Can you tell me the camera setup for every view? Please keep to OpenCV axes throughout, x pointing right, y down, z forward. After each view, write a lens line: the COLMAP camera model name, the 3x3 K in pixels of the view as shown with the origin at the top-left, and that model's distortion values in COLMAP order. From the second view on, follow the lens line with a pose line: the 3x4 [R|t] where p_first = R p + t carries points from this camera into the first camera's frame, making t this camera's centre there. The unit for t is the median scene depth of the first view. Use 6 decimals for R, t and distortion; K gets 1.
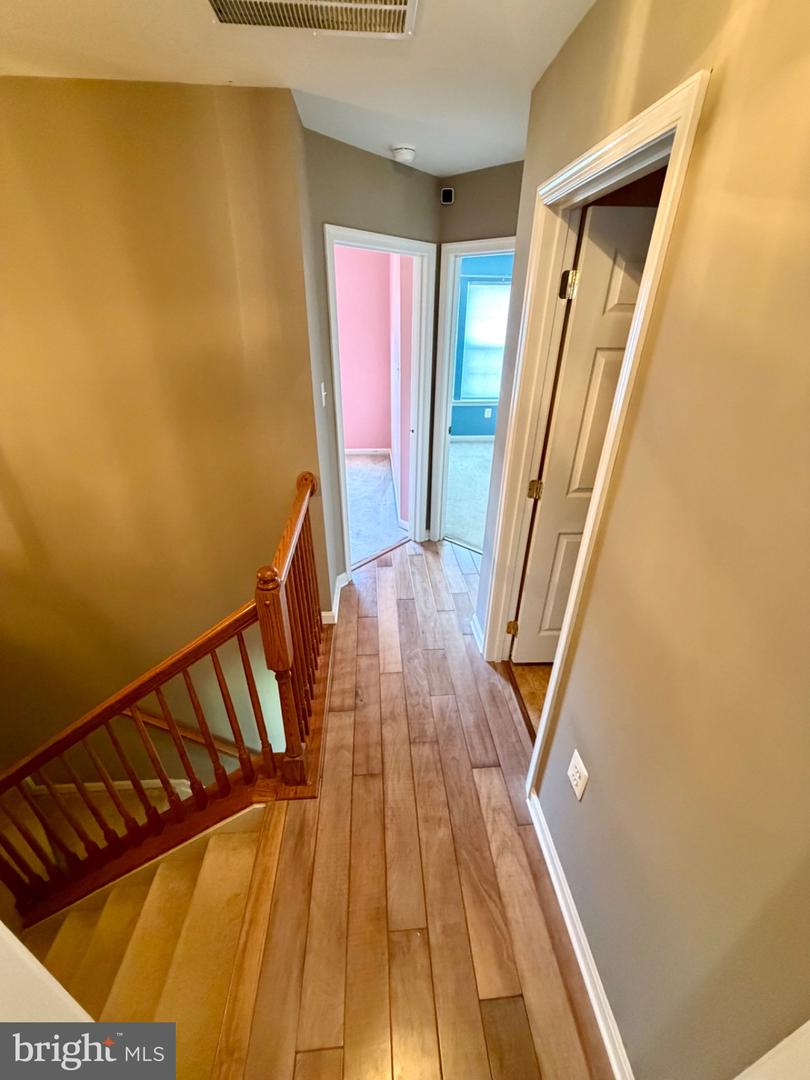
lens RADIAL K [[428.7, 0, 408.0], [0, 428.7, 539.6], [0, 0, 1]] dist [-0.003156, 0.001497]
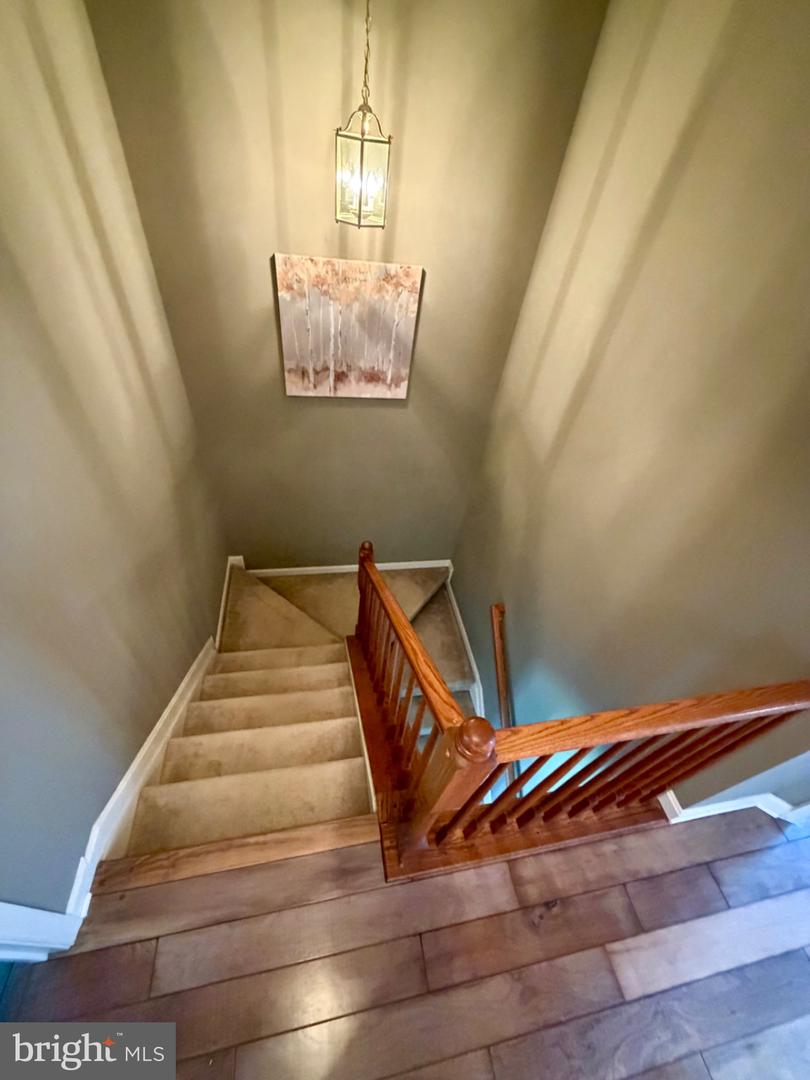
lens RADIAL K [[428.7, 0, 404.2], [0, 428.7, 541.6], [0, 0, 1]] dist [-0.003156, 0.001497]
pose [[0.100188, 0.710690, -0.696334, -0.079937], [-0.572165, 0.613713, 0.544043, -0.188735], [0.813996, 0.343911, 0.468119, 0.333666]]
